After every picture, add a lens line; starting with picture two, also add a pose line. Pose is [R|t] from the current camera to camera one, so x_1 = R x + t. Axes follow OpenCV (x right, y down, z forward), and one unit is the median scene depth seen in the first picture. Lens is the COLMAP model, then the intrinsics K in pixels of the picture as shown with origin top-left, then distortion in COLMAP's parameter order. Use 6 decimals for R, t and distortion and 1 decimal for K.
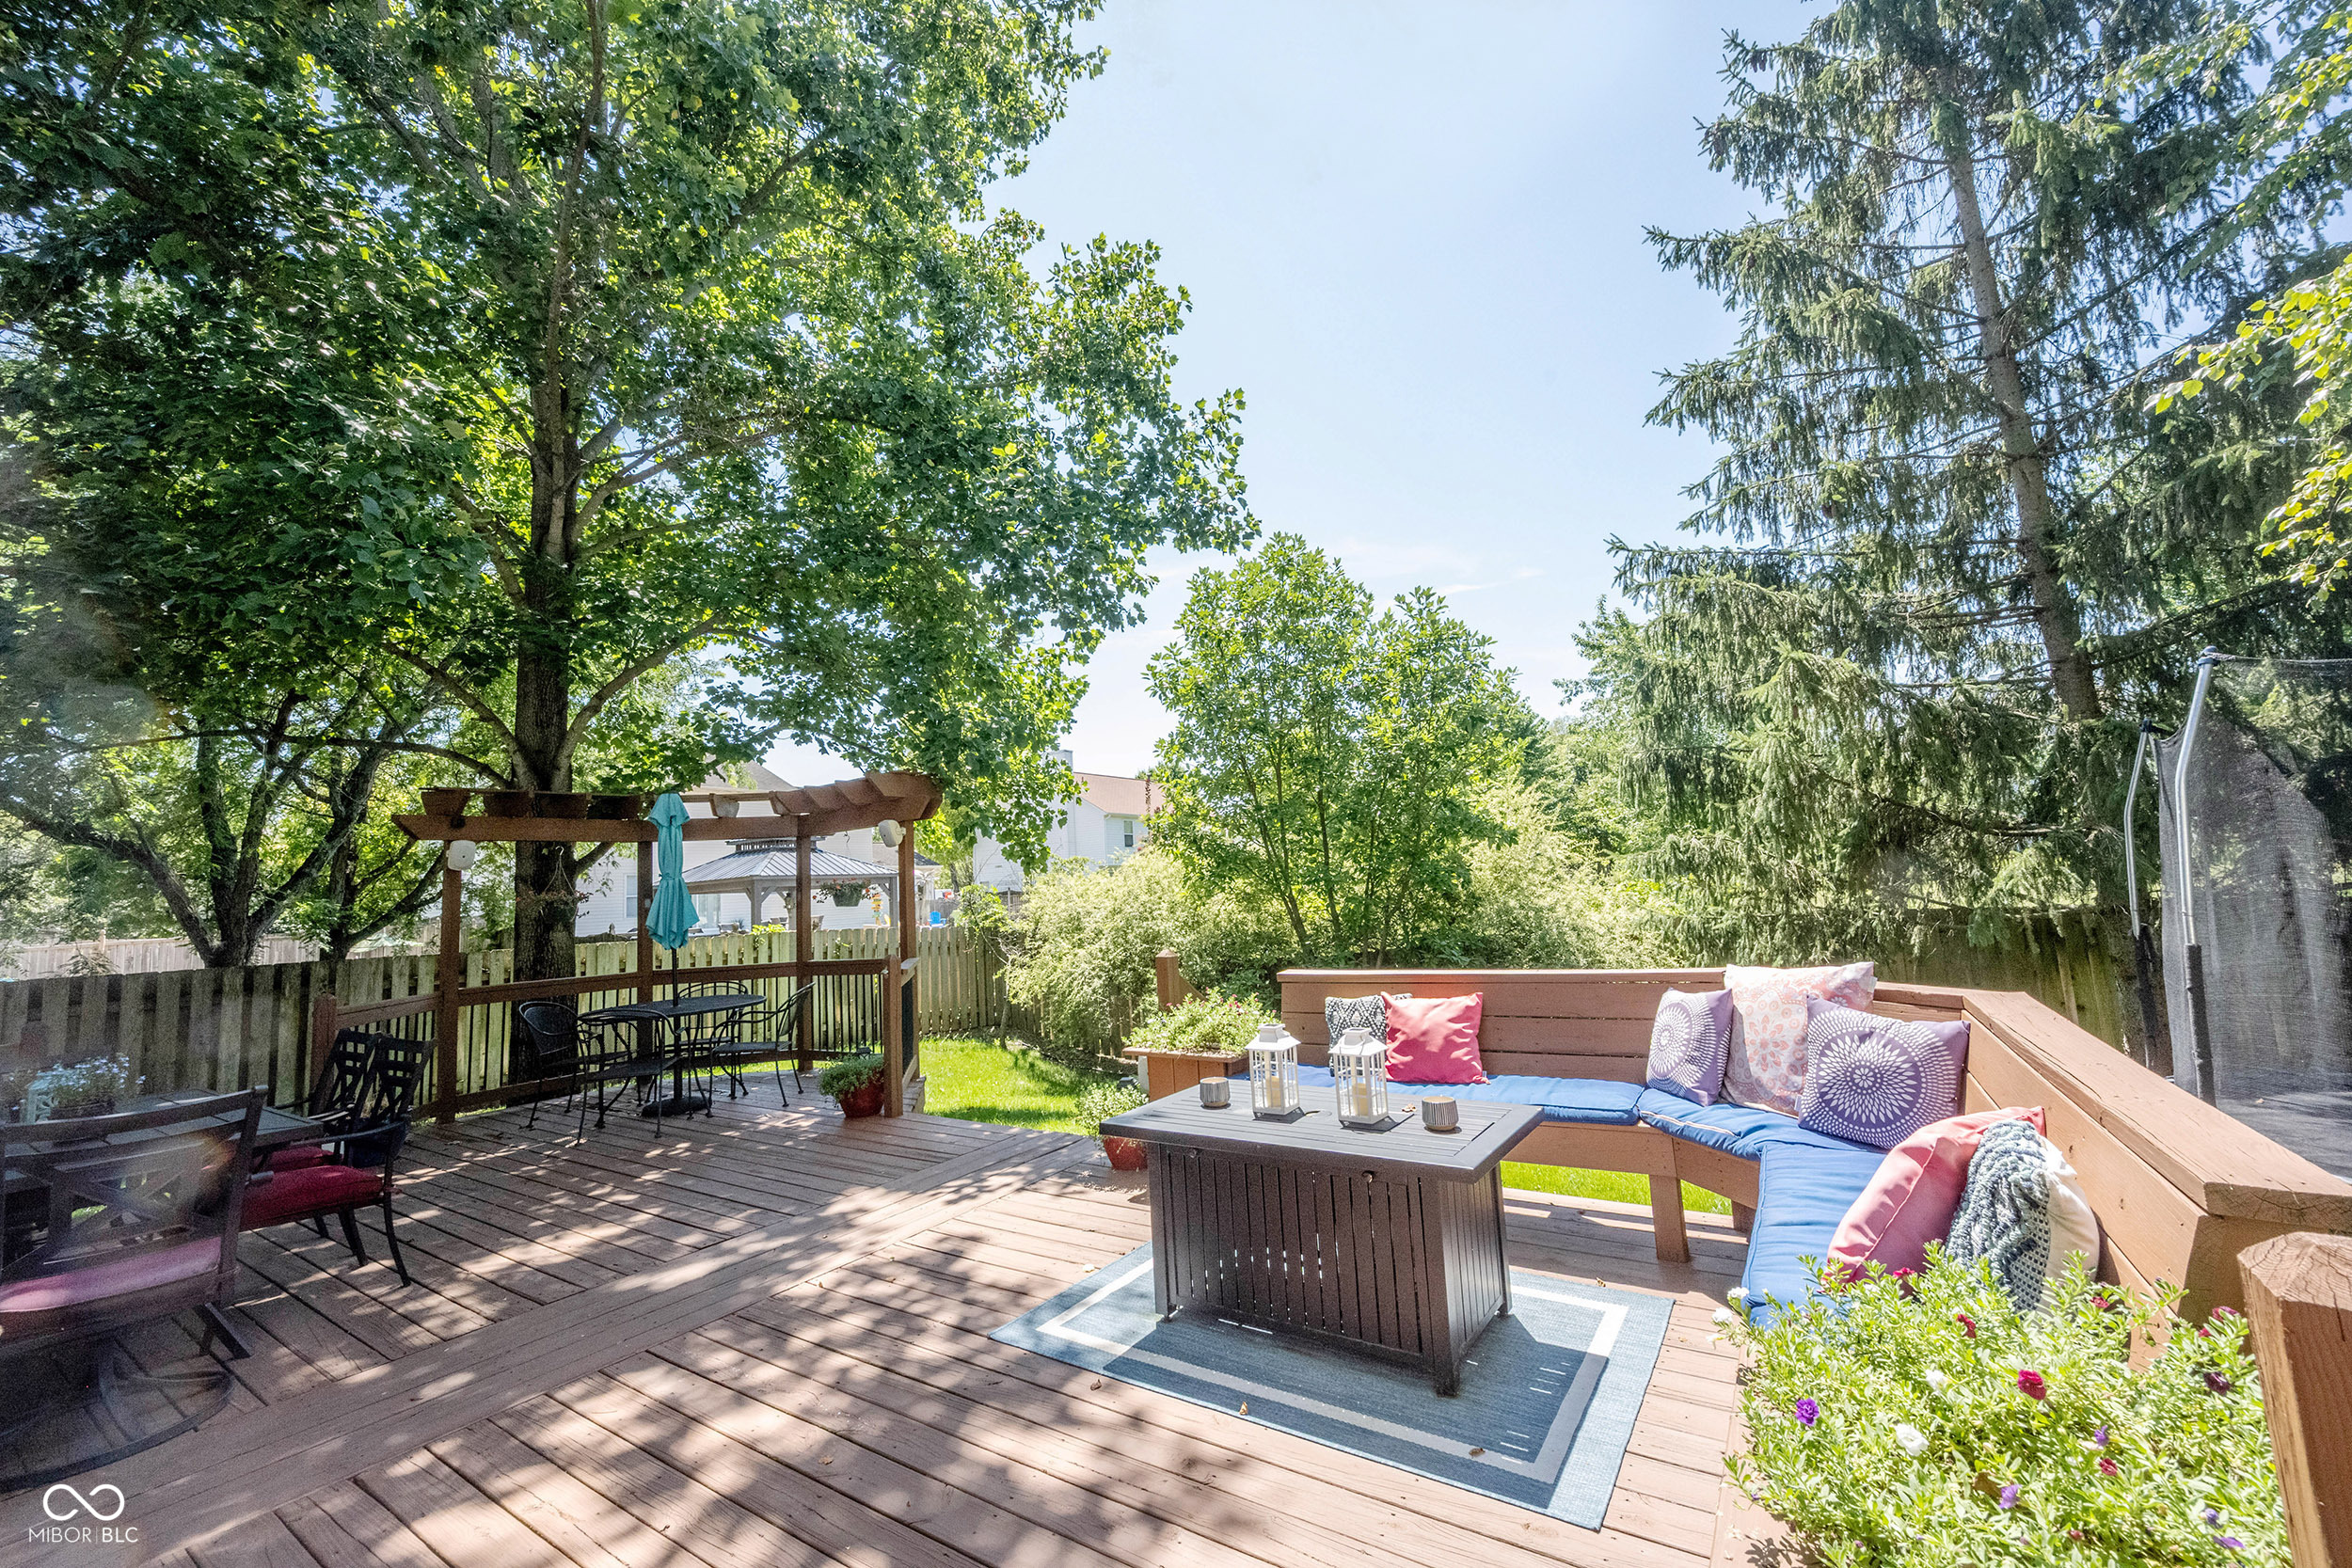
lens RADIAL K [[937.1, 0, 1185.7], [0, 937.1, 784.5], [0, 0, 1]] dist [-0.002012, 0.001281]
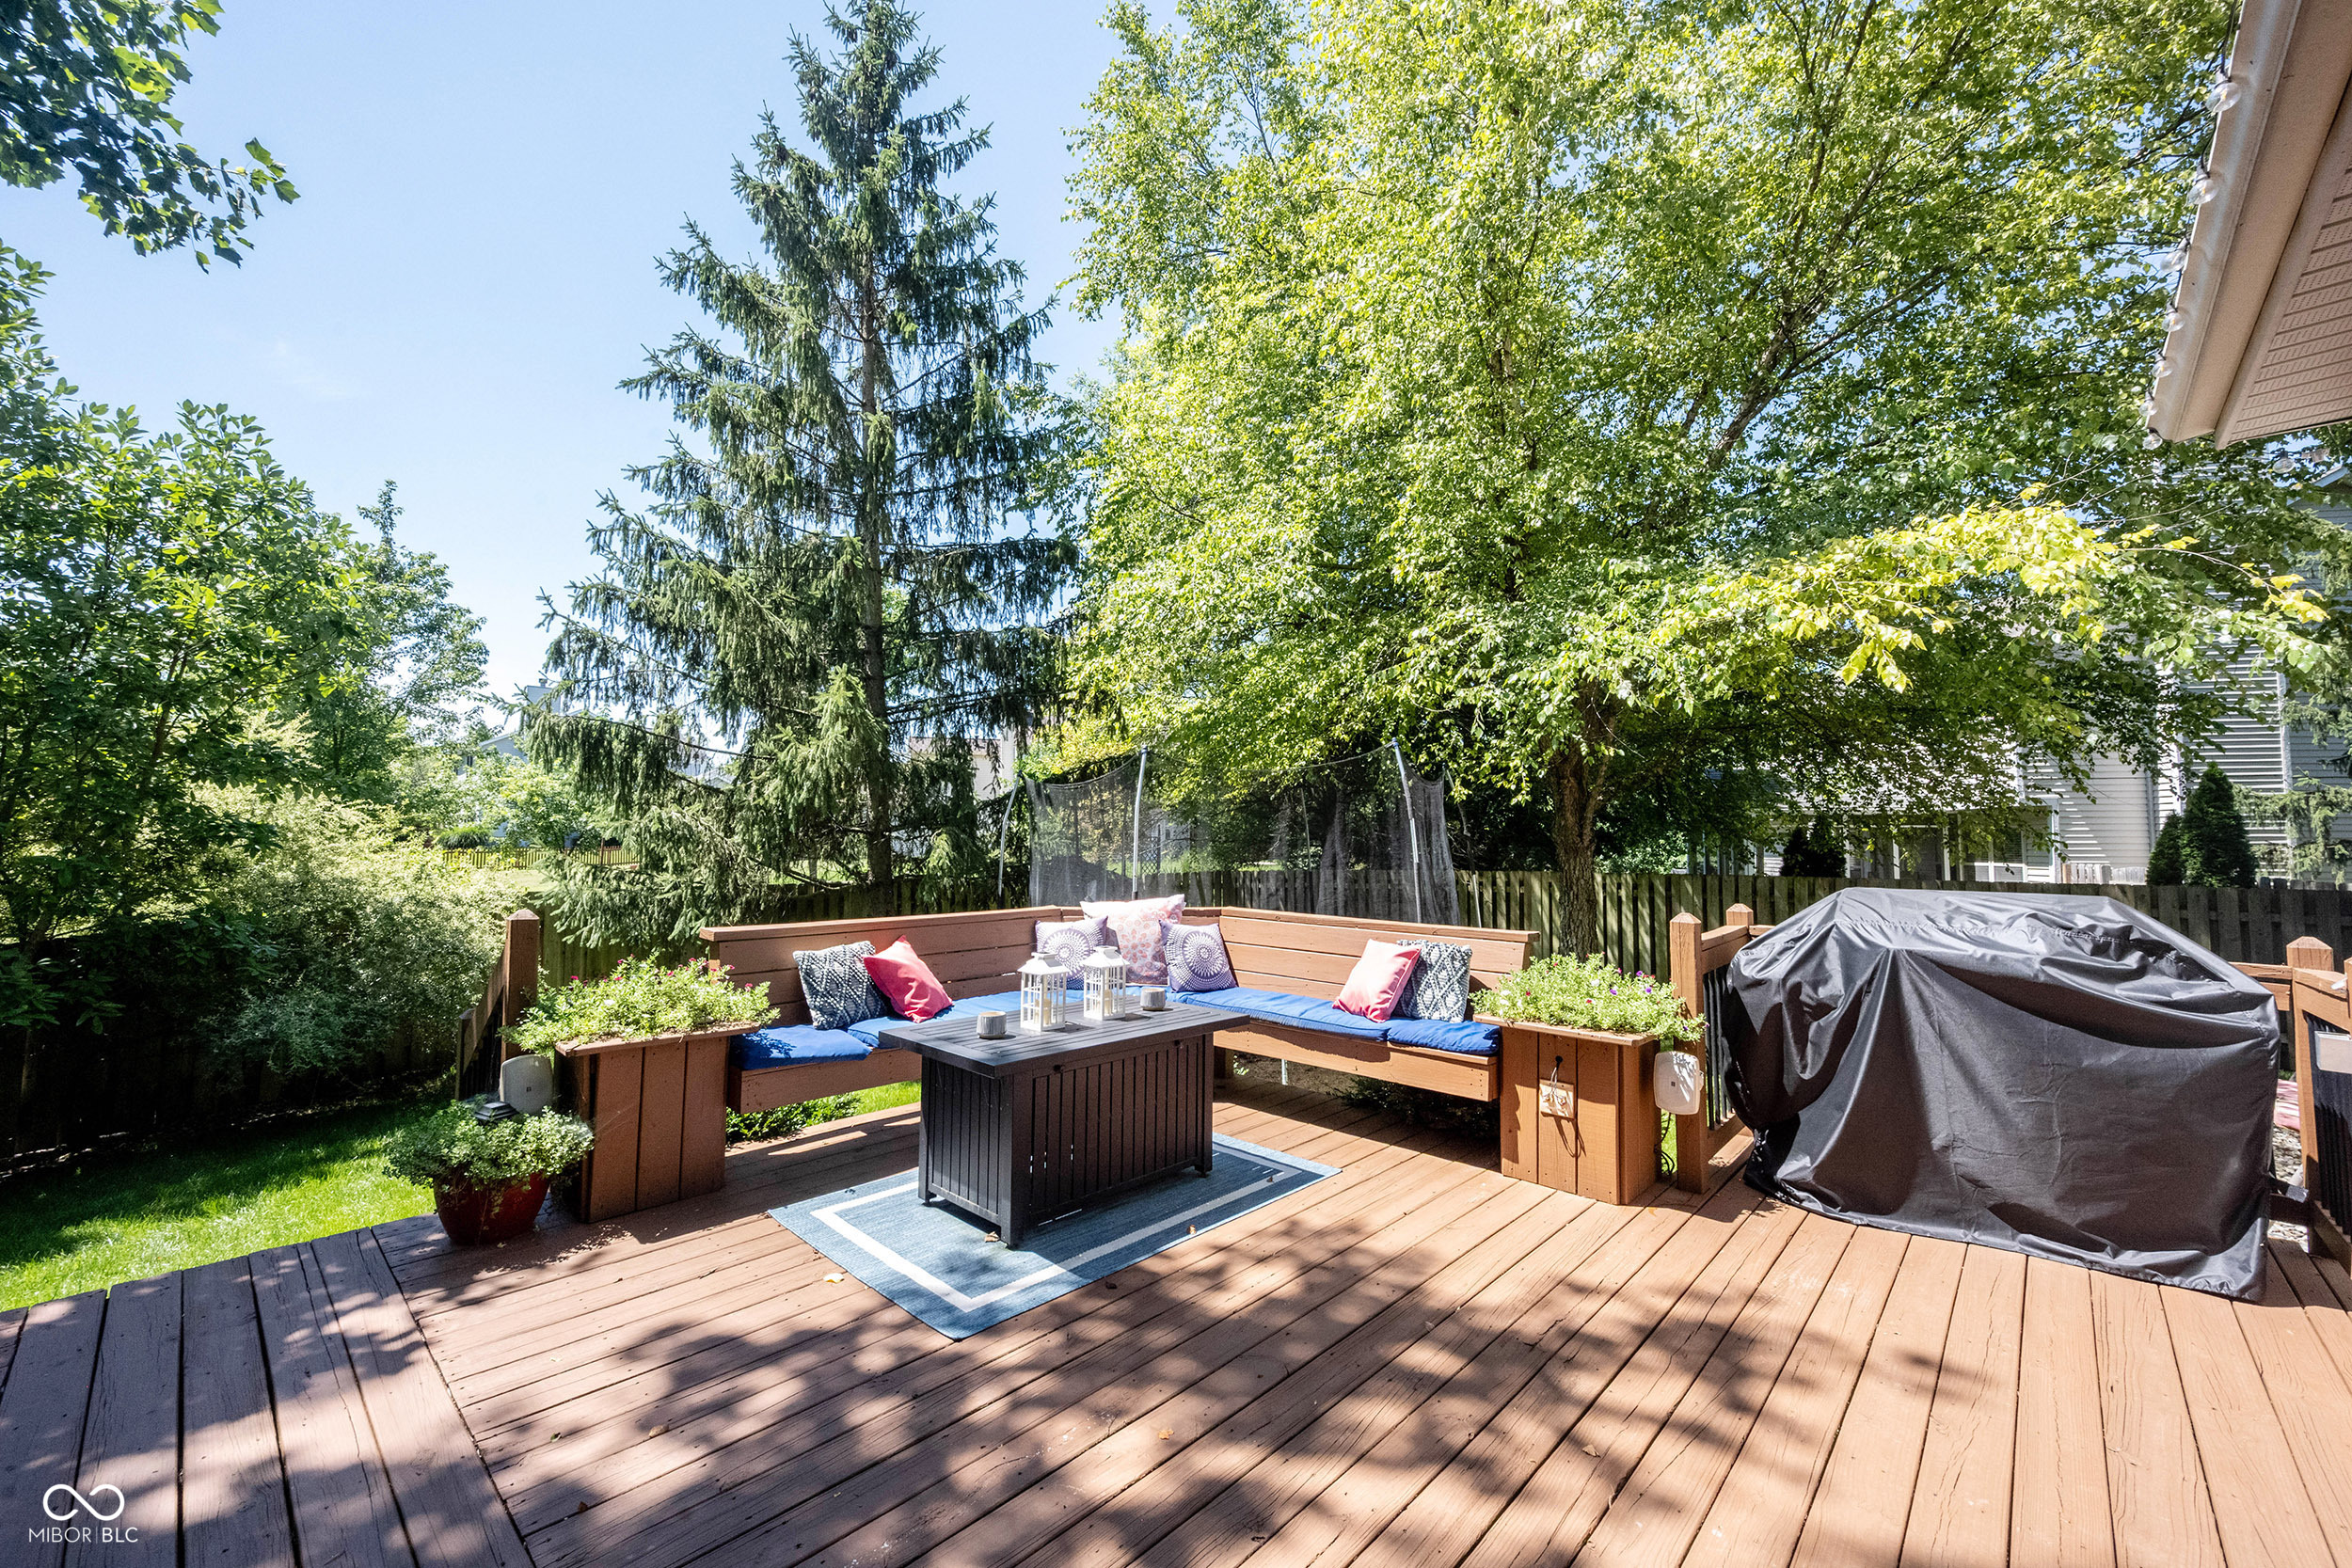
lens RADIAL K [[937.1, 0, 1184.3], [0, 937.1, 796.4], [0, 0, 1]] dist [-0.002012, 0.001281]
pose [[0.150460, 0.108215, 0.982676, -0.779129], [-0.123122, 0.988304, -0.089984, 0.121425], [-0.980919, -0.107450, 0.162023, 0.533543]]
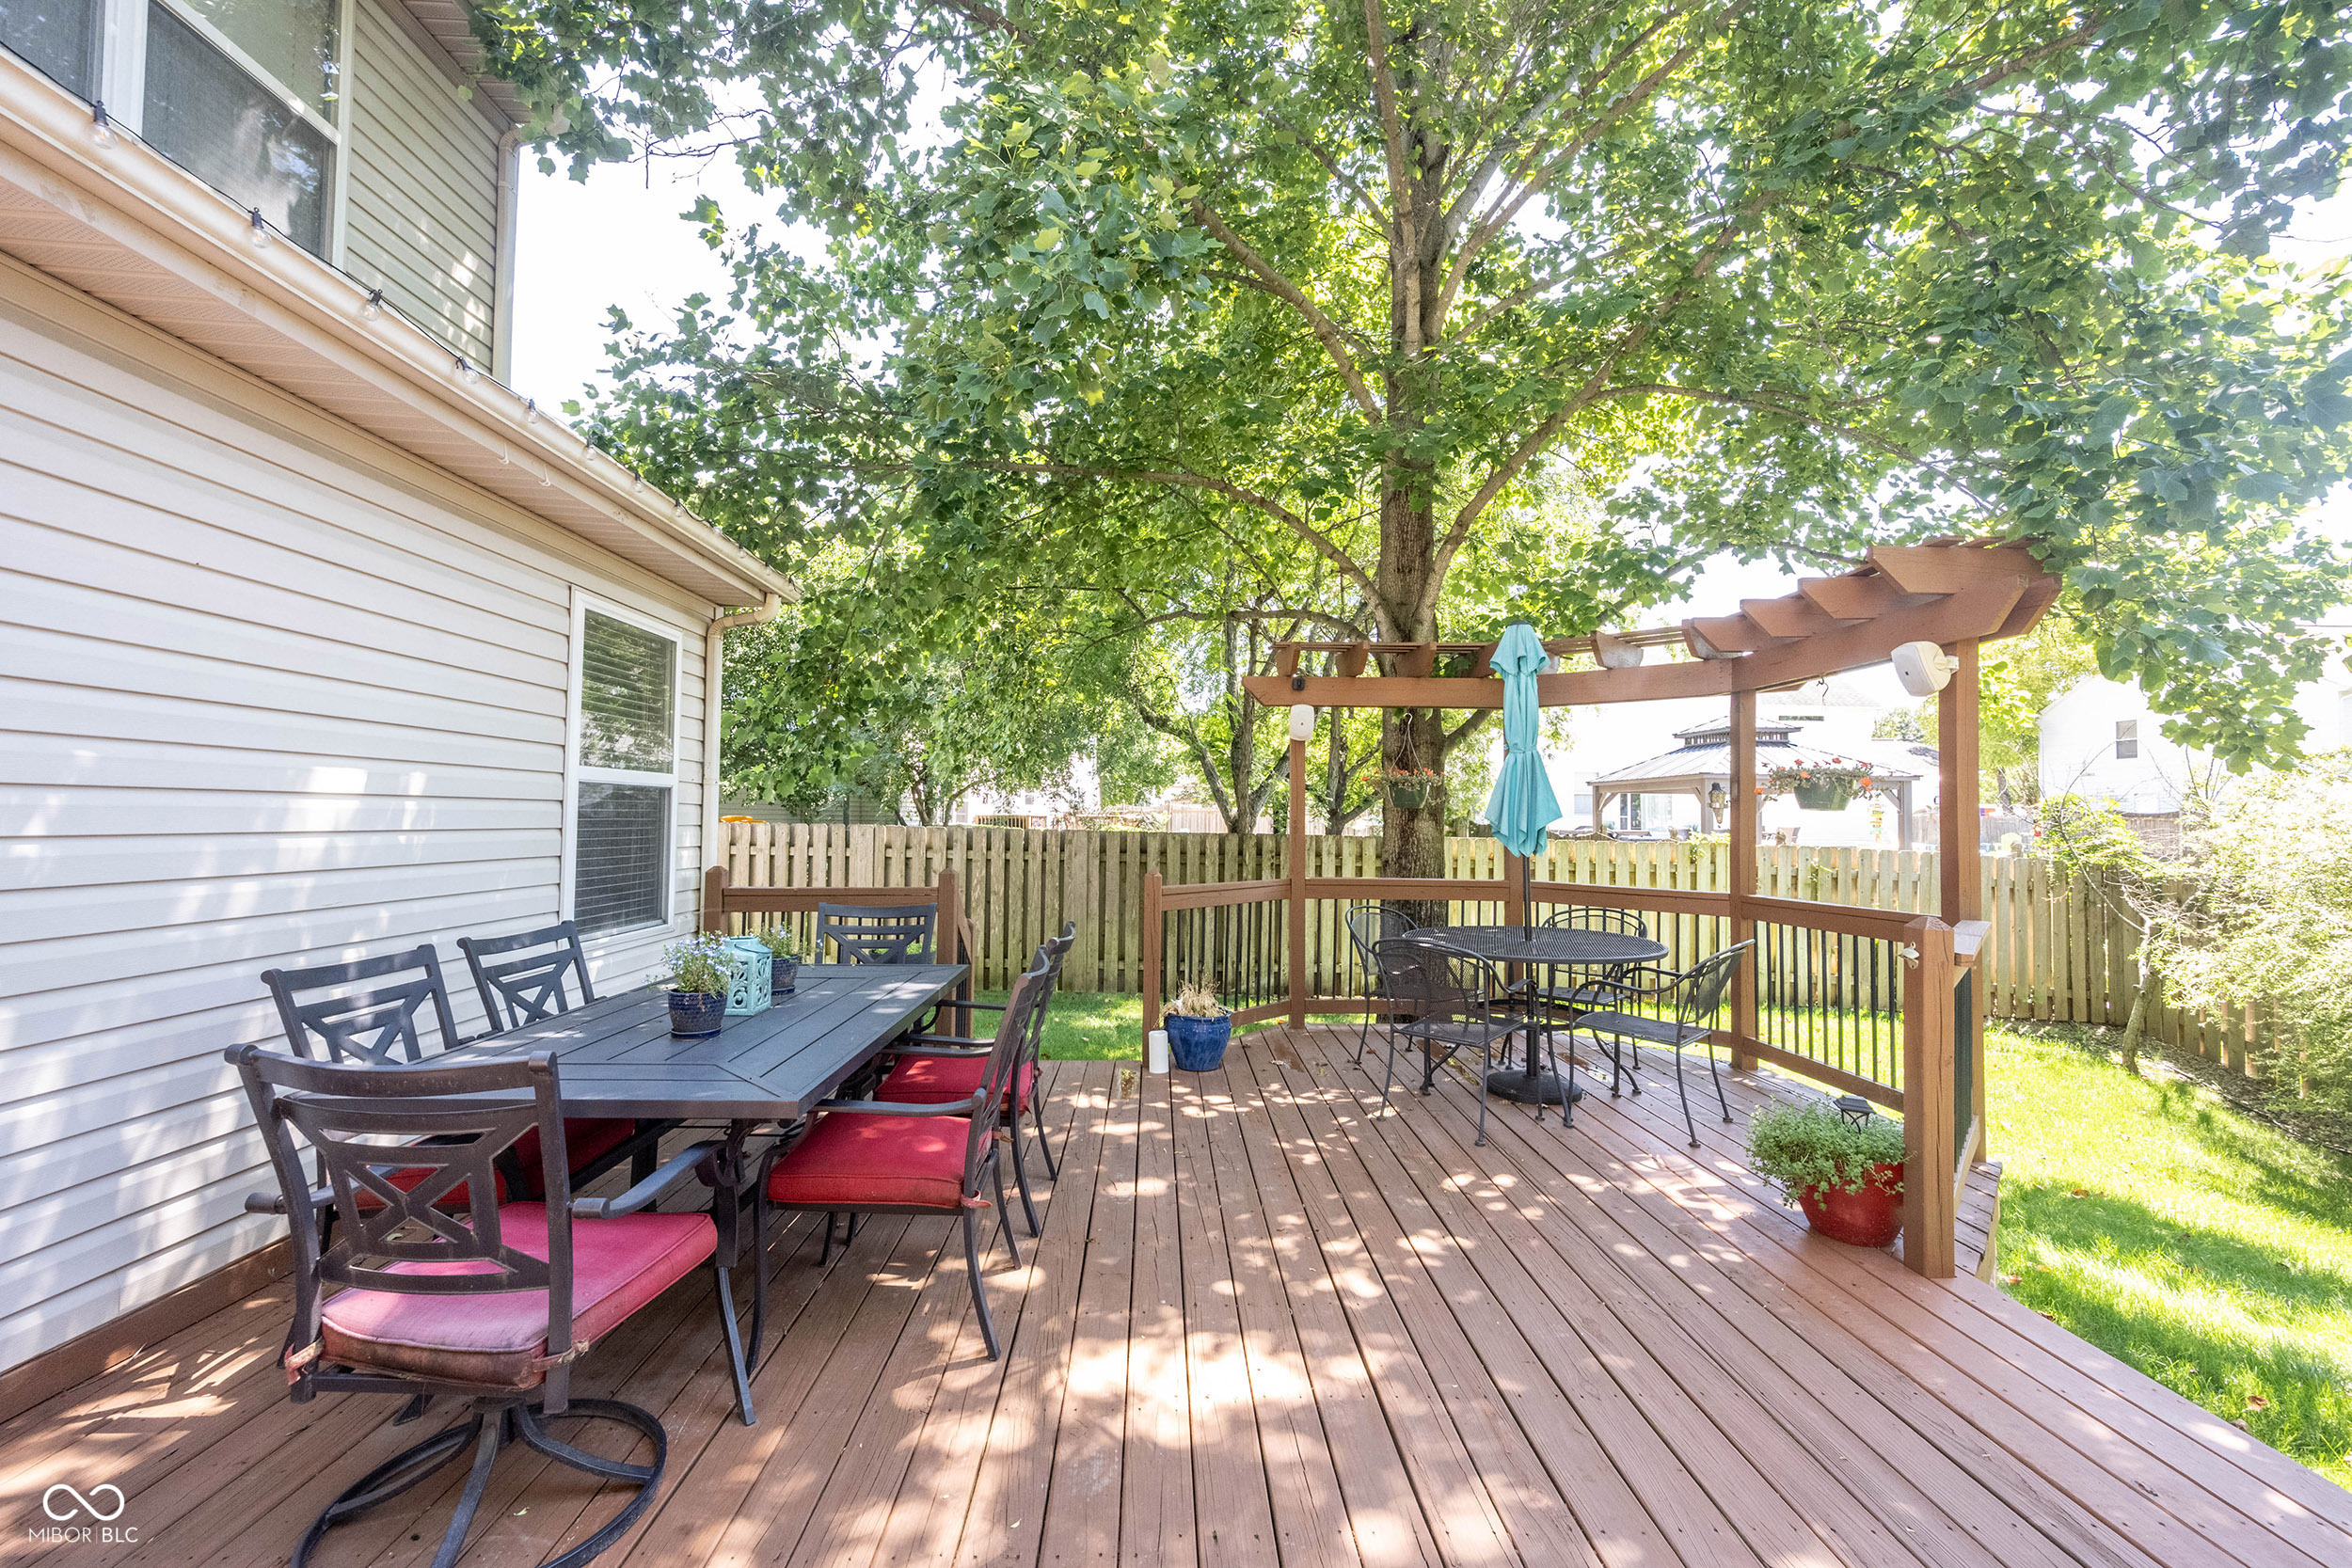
lens RADIAL K [[937.1, 0, 1172.6], [0, 937.1, 792.2], [0, 0, 1]] dist [-0.002012, 0.001281]
pose [[0.572262, 0.041418, -0.819024, -0.233045], [0.049839, 0.995121, 0.085146, 0.097489], [0.818555, -0.089545, 0.567406, 0.678469]]
